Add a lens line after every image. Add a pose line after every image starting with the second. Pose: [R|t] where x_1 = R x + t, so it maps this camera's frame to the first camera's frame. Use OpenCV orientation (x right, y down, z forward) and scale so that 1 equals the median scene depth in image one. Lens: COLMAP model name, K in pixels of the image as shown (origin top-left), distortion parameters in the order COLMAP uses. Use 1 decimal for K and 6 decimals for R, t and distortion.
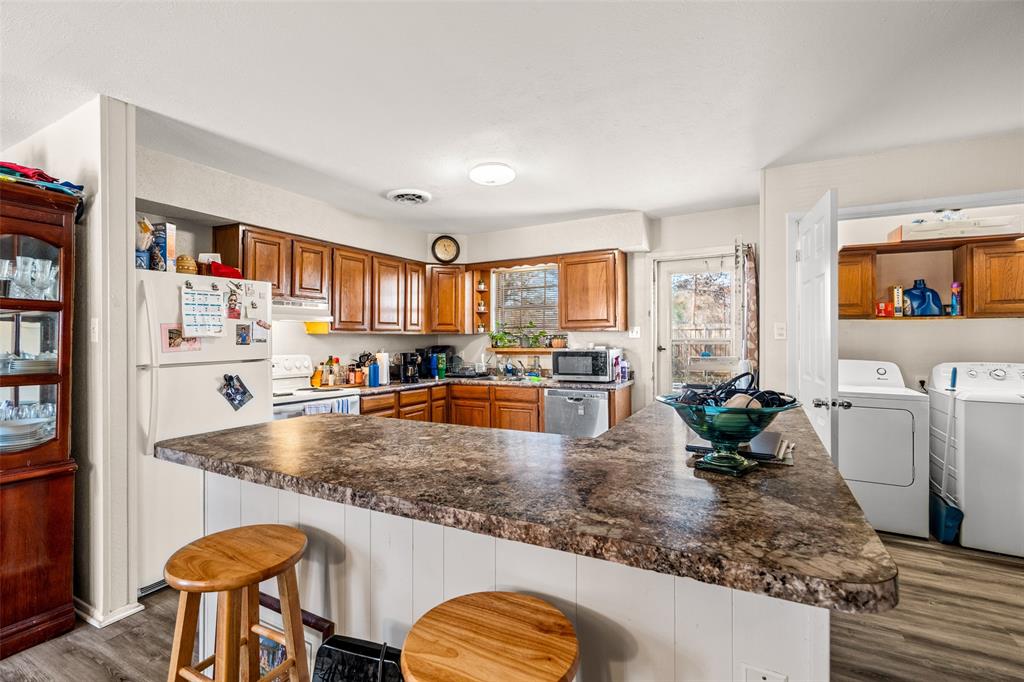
lens RADIAL K [[463.0, 0, 508.9], [0, 463.0, 332.5], [0, 0, 1]] dist [-0.003668, 0.000677]
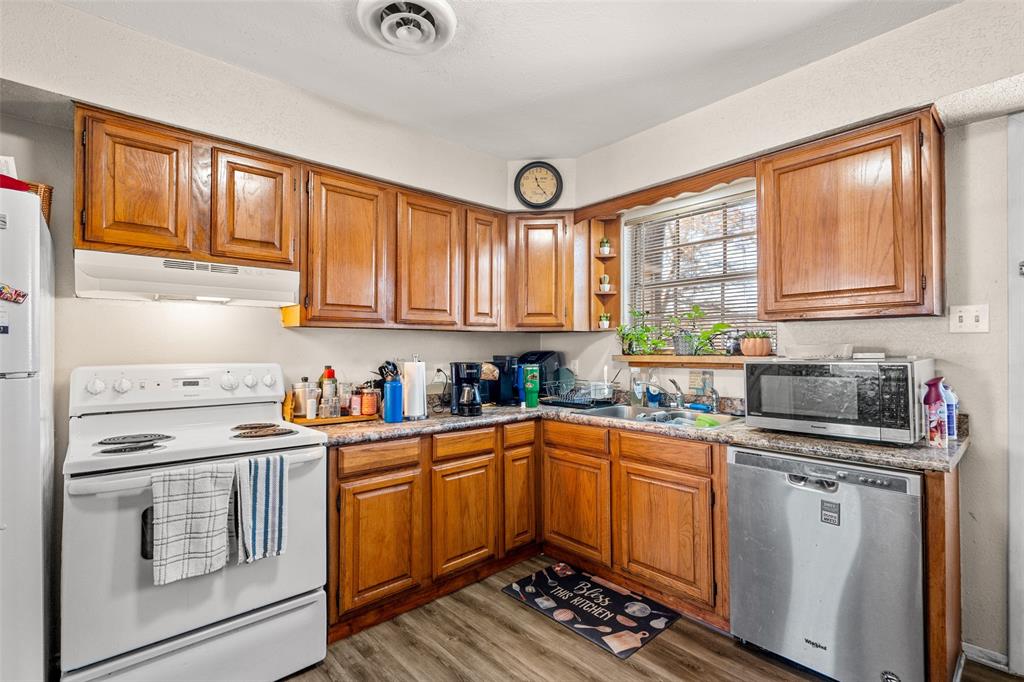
lens RADIAL K [[463.0, 0, 512.4], [0, 463.0, 343.2], [0, 0, 1]] dist [-0.003668, 0.000677]
pose [[0.943875, -0.000959, -0.330301, 0.027908], [0.002041, 0.999994, 0.002928, 0.019657], [0.330296, -0.003438, 0.943871, 0.499956]]
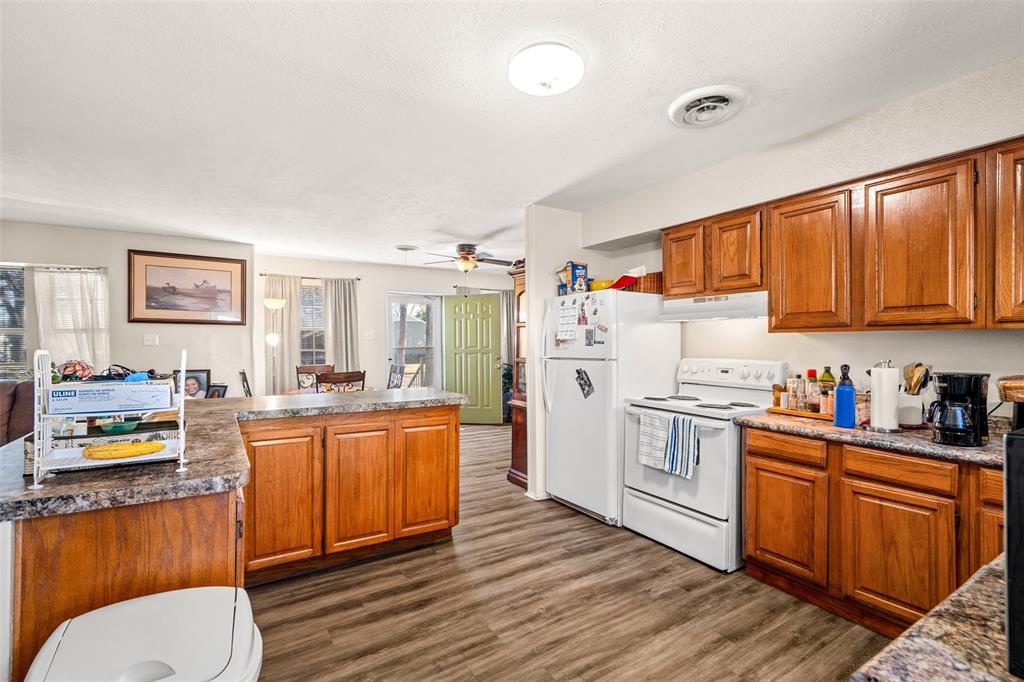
lens RADIAL K [[463.0, 0, 505.2], [0, 463.0, 348.4], [0, 0, 1]] dist [-0.003668, 0.000677]
pose [[-0.489330, 0.019482, -0.871881, 0.372673], [0.018120, 0.999762, 0.012170, 0.009124], [0.871910, -0.009844, -0.489567, 0.883829]]
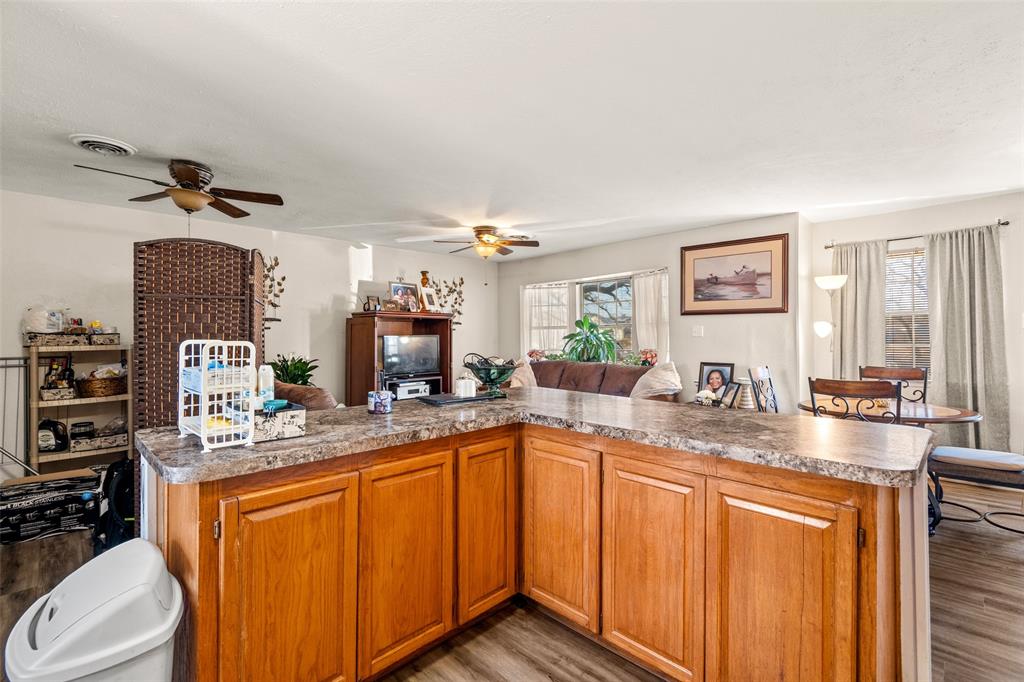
lens RADIAL K [[463.0, 0, 516.8], [0, 463.0, 331.5], [0, 0, 1]] dist [-0.003668, 0.000677]
pose [[-0.961907, 0.014758, 0.272978, -0.056598], [0.007966, 0.999631, -0.025974, 0.012955], [-0.273261, -0.022810, -0.961670, 0.815985]]
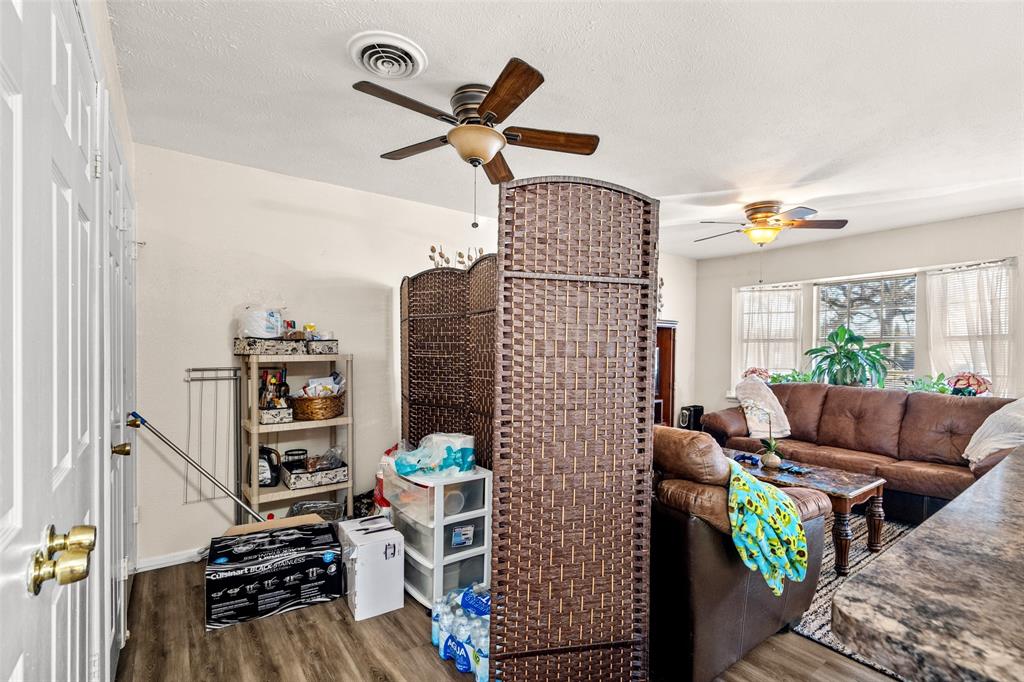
lens RADIAL K [[463.0, 0, 517.0], [0, 463.0, 353.6], [0, 0, 1]] dist [-0.003668, 0.000677]
pose [[-0.911005, -0.009260, 0.412290, 0.367880], [-0.011470, 0.999930, -0.002886, 0.007454], [-0.412235, -0.007358, -0.911048, 0.703152]]
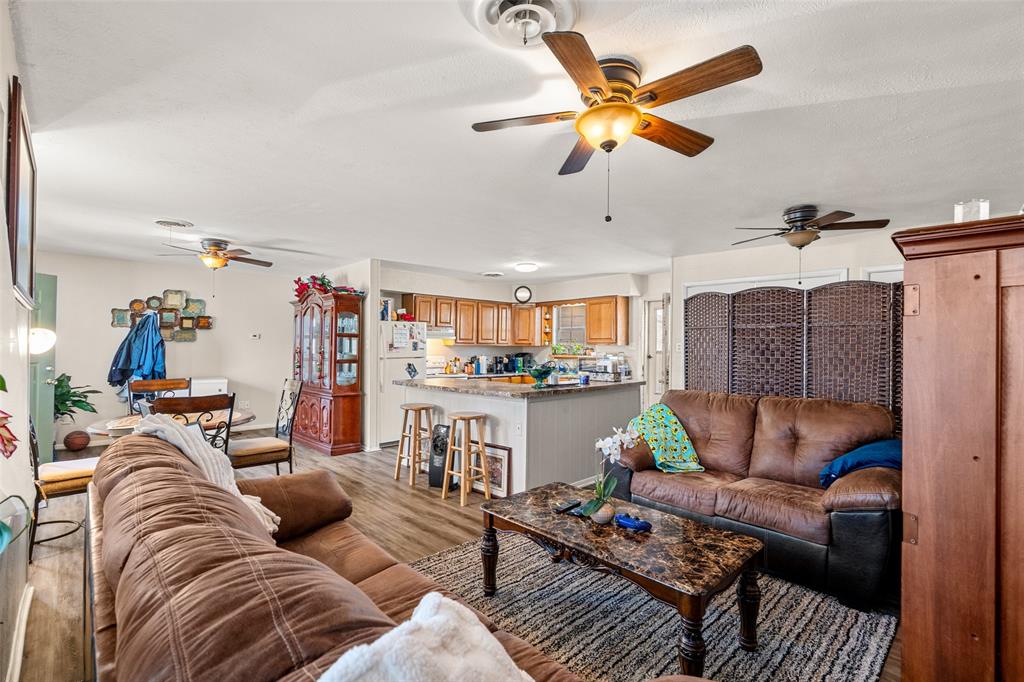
lens RADIAL K [[463.0, 0, 511.4], [0, 463.0, 343.9], [0, 0, 1]] dist [-0.003668, 0.000677]
pose [[0.955245, 0.009883, -0.295651, 0.355592], [-0.008276, 0.999943, 0.006685, -0.016022], [0.295701, -0.003939, 0.955273, -0.666583]]
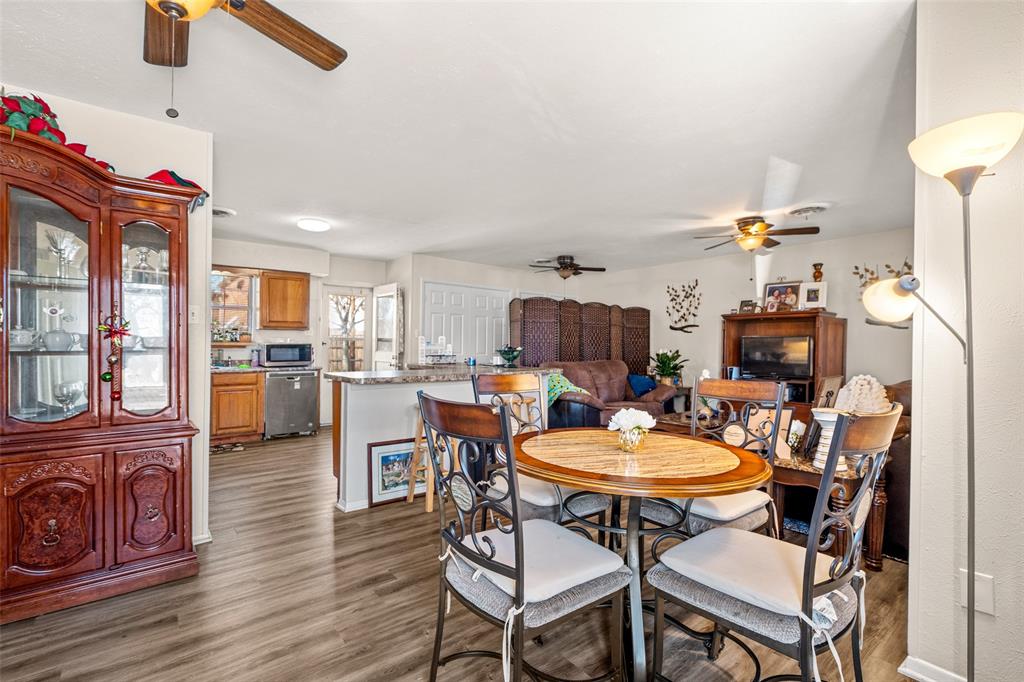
lens RADIAL K [[463.0, 0, 503.9], [0, 463.0, 345.2], [0, 0, 1]] dist [-0.003668, 0.000677]
pose [[0.390462, 0.009127, 0.920574, -0.836930], [-0.022434, 0.999748, -0.000397, 0.028946], [-0.920346, -0.020497, 0.390569, -0.119442]]
